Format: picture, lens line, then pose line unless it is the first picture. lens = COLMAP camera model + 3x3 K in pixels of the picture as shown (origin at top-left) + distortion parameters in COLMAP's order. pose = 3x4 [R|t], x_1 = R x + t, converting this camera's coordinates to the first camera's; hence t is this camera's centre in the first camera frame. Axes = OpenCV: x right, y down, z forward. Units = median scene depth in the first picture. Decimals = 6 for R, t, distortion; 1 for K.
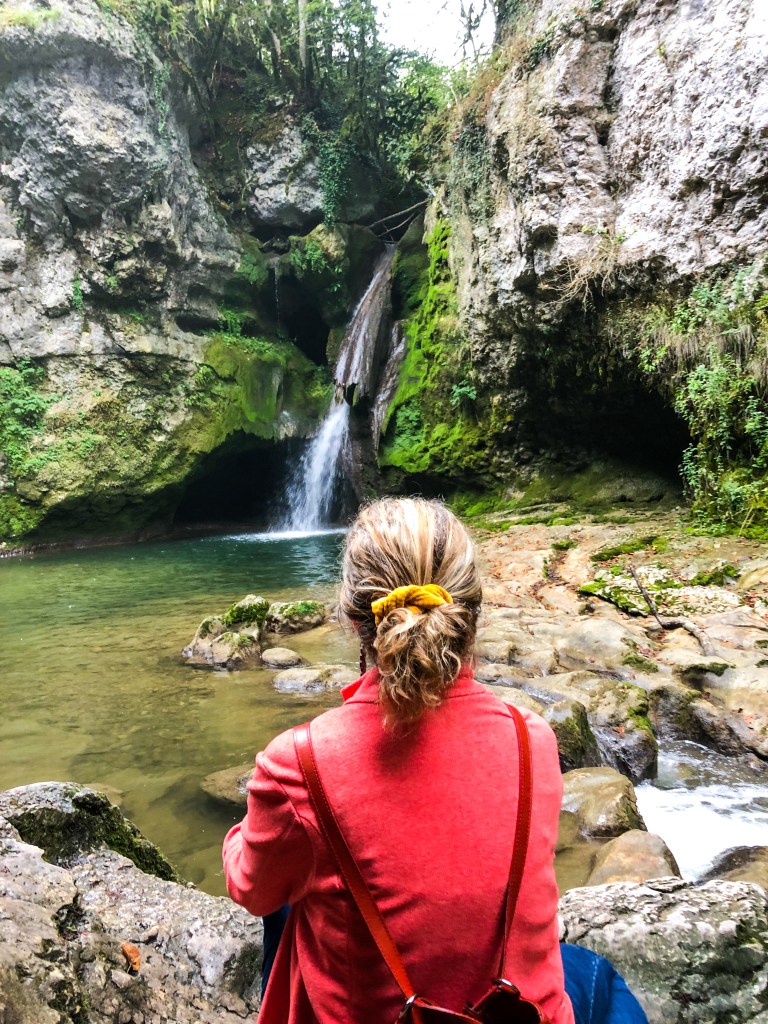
lens RADIAL K [[941.6, 0, 384.0], [0, 941.6, 512.0], [0, 0, 1]] dist [-0.107724, 0.185316]
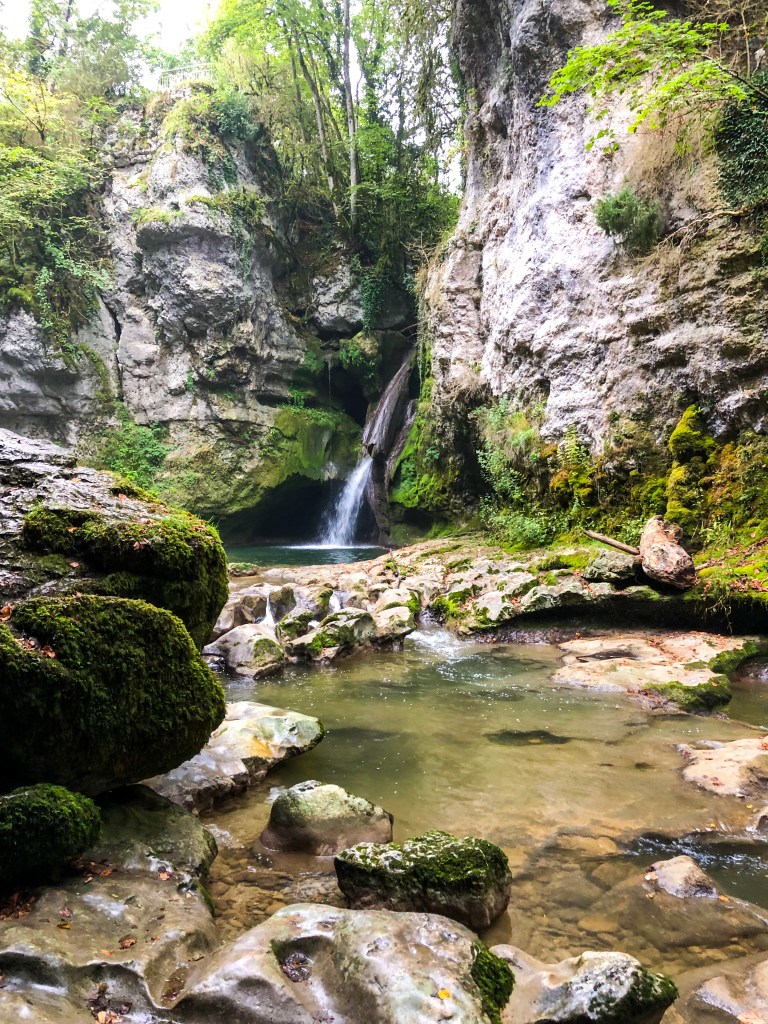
lens RADIAL K [[941.6, 0, 384.0], [0, 941.6, 512.0], [0, 0, 1]] dist [-0.107724, 0.185316]
pose [[0.982388, 0.045563, -0.181213, 0.267966], [-0.052969, 0.997938, -0.036242, 0.020085], [0.179188, 0.045203, 0.982776, -0.440467]]
